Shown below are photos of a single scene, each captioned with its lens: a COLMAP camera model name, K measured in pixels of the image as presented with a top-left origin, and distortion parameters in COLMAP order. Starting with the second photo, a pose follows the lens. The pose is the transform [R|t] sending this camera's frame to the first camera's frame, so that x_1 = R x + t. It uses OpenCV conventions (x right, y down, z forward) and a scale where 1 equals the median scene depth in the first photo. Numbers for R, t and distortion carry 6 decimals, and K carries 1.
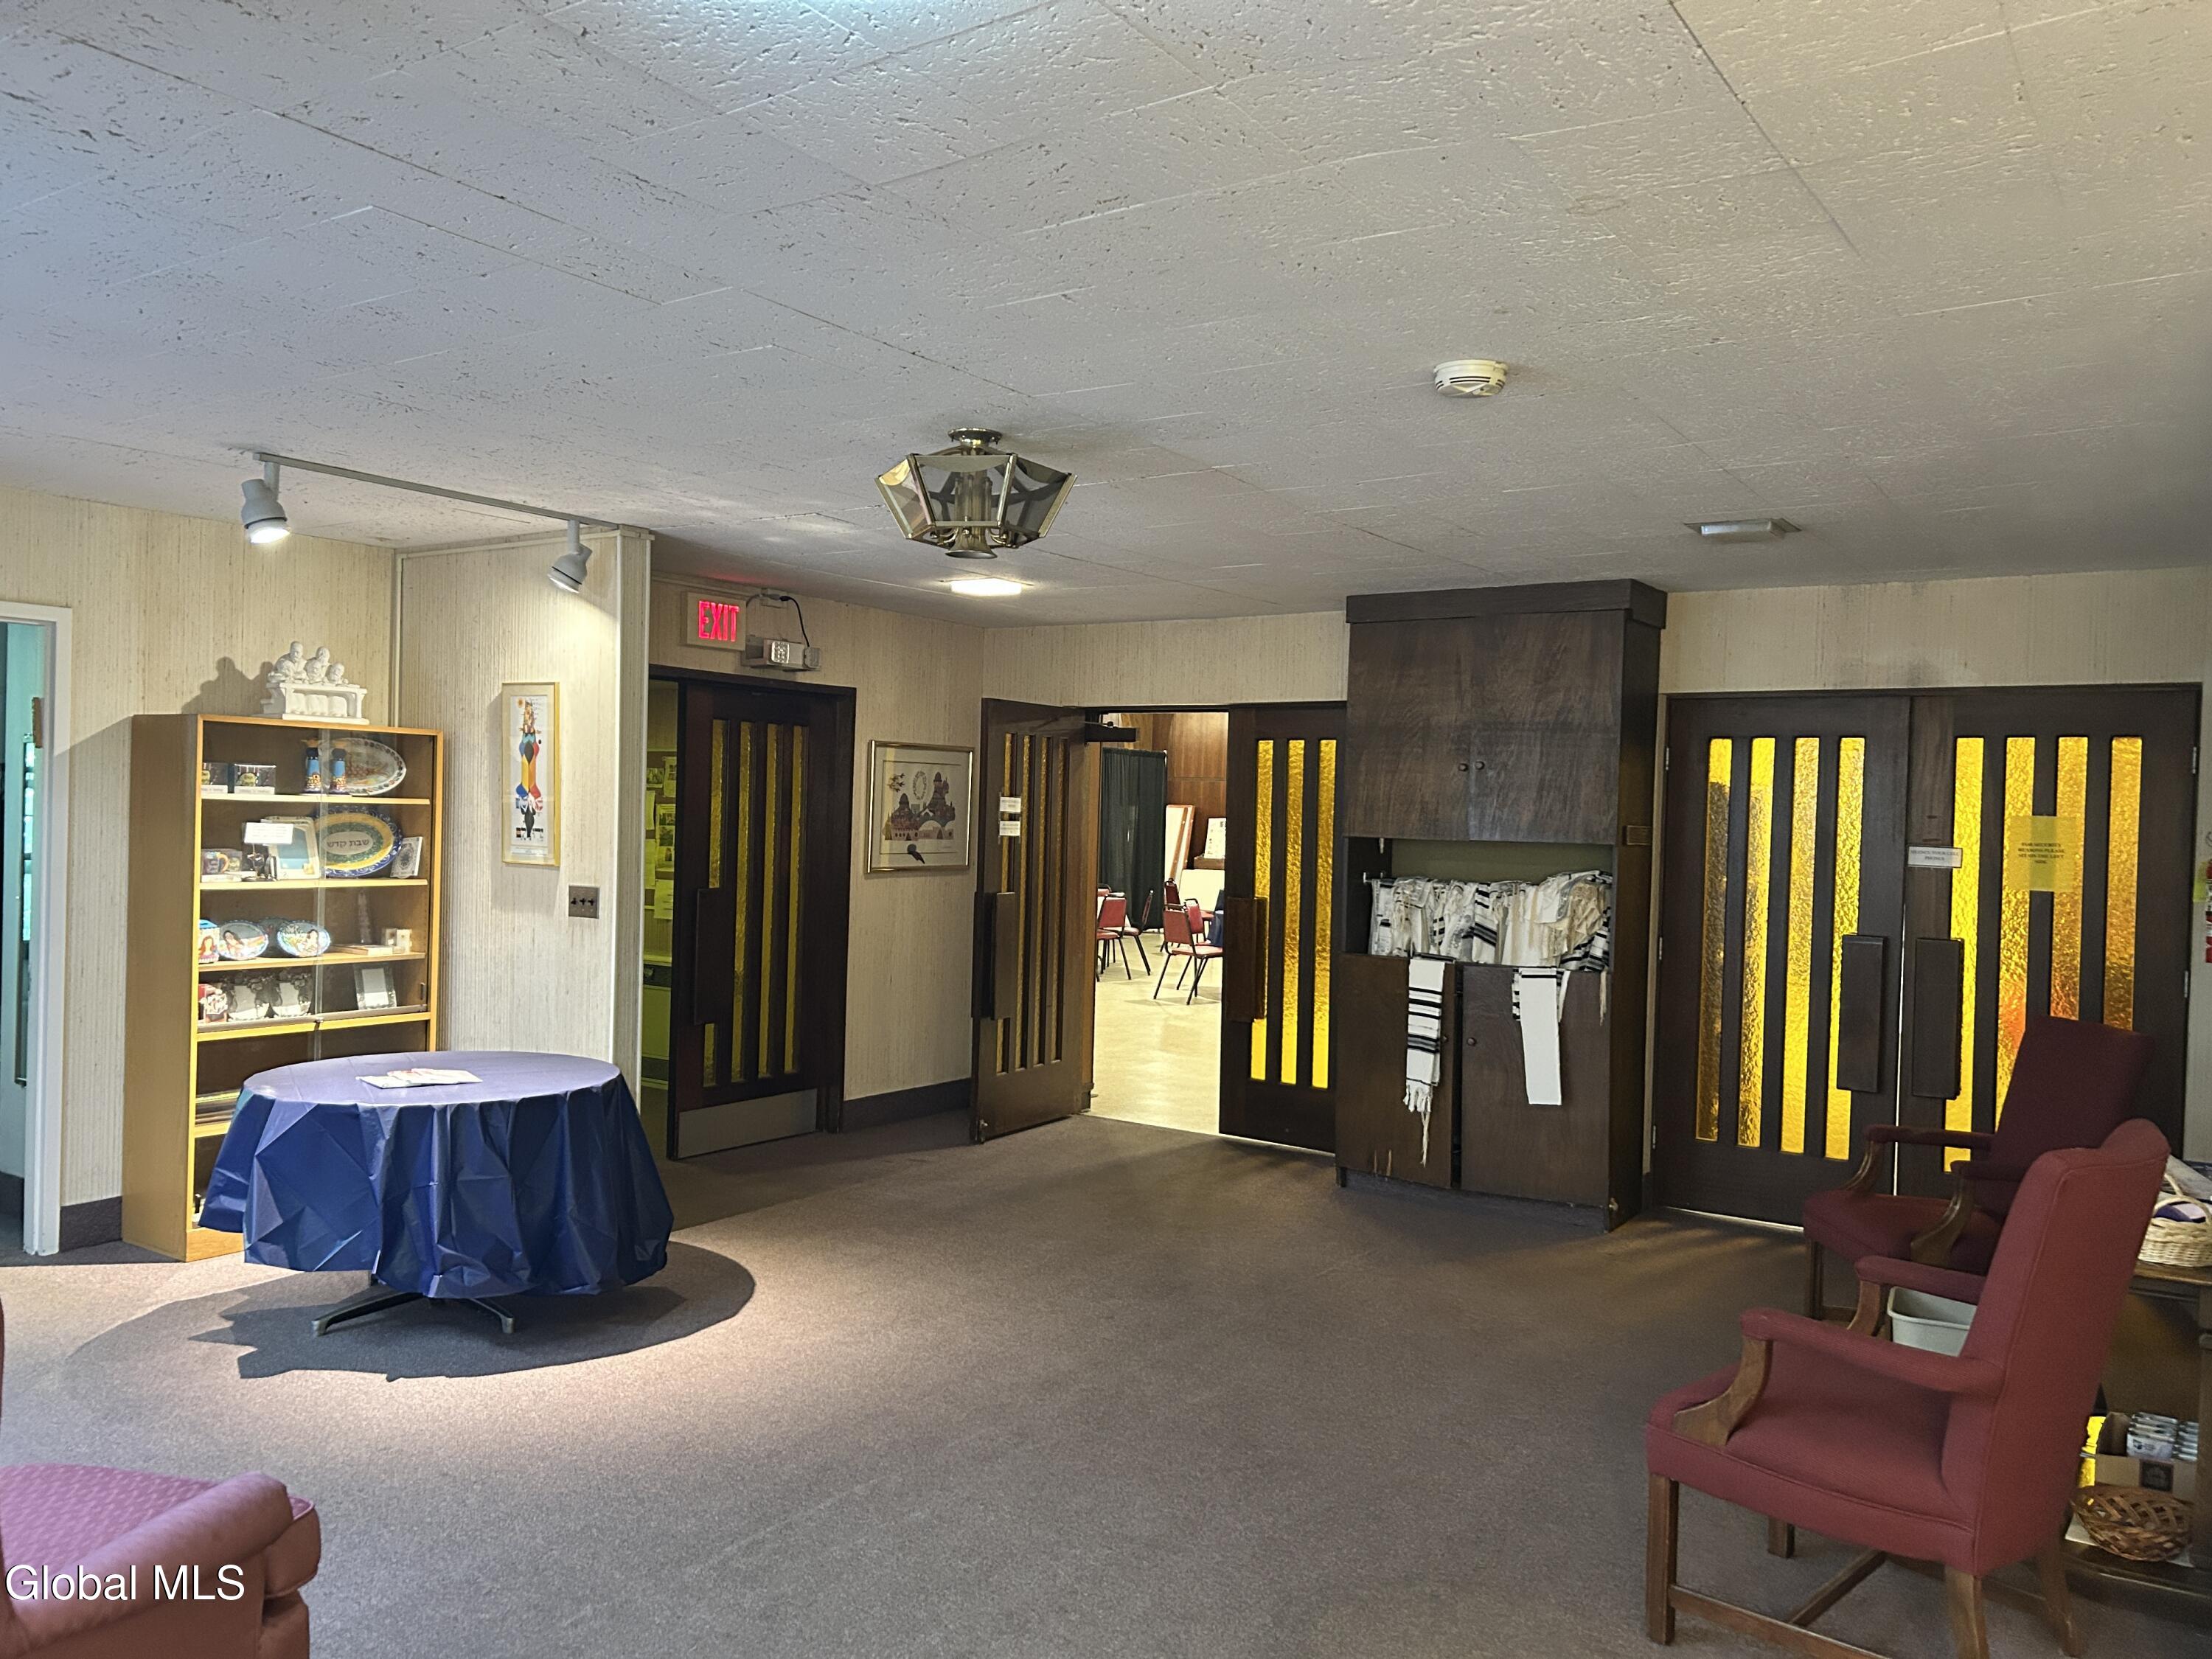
lens RADIAL K [[1671.6, 0, 1109.6], [0, 1671.6, 837.3], [0, 0, 1]] dist [0.039569, -0.037963]
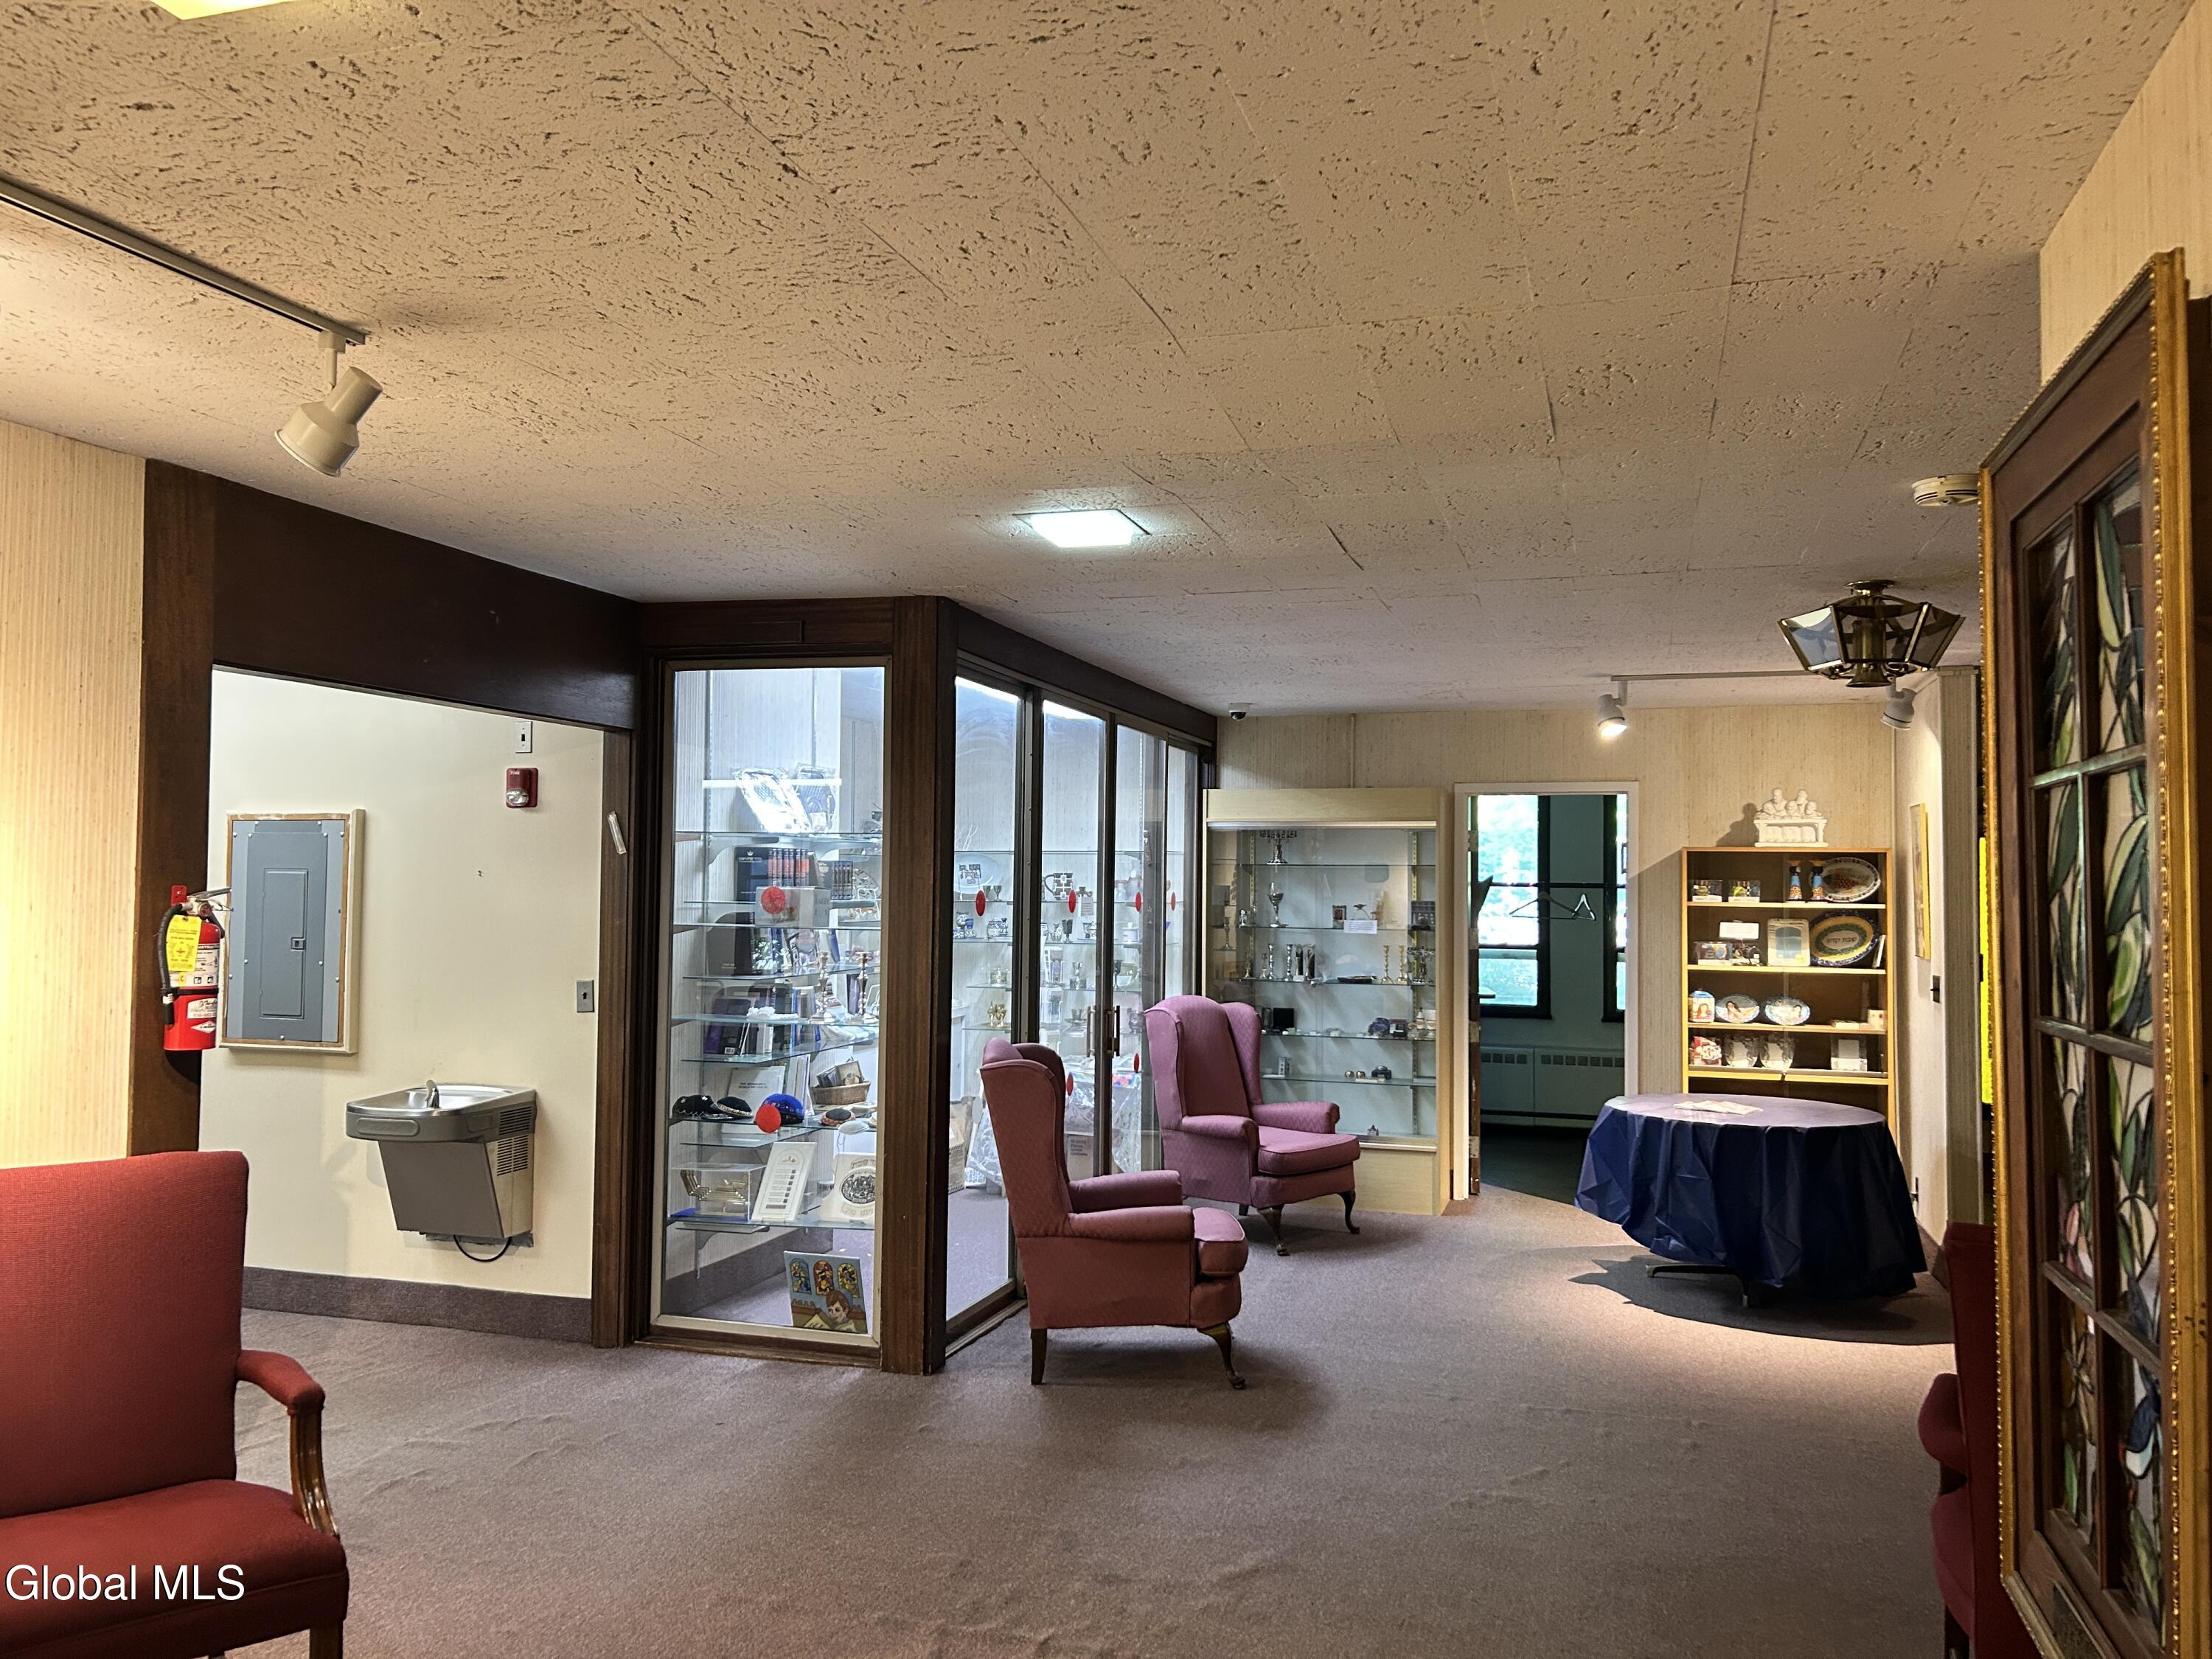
lens RADIAL K [[1671.6, 0, 1112.6], [0, 1671.6, 826.1], [0, 0, 1]] dist [0.039569, -0.037963]
pose [[0.291024, -0.059988, -0.954833, 0.645803], [-0.015871, 0.997592, -0.067511, 0.012879], [0.956584, 0.034802, 0.289371, 0.107844]]
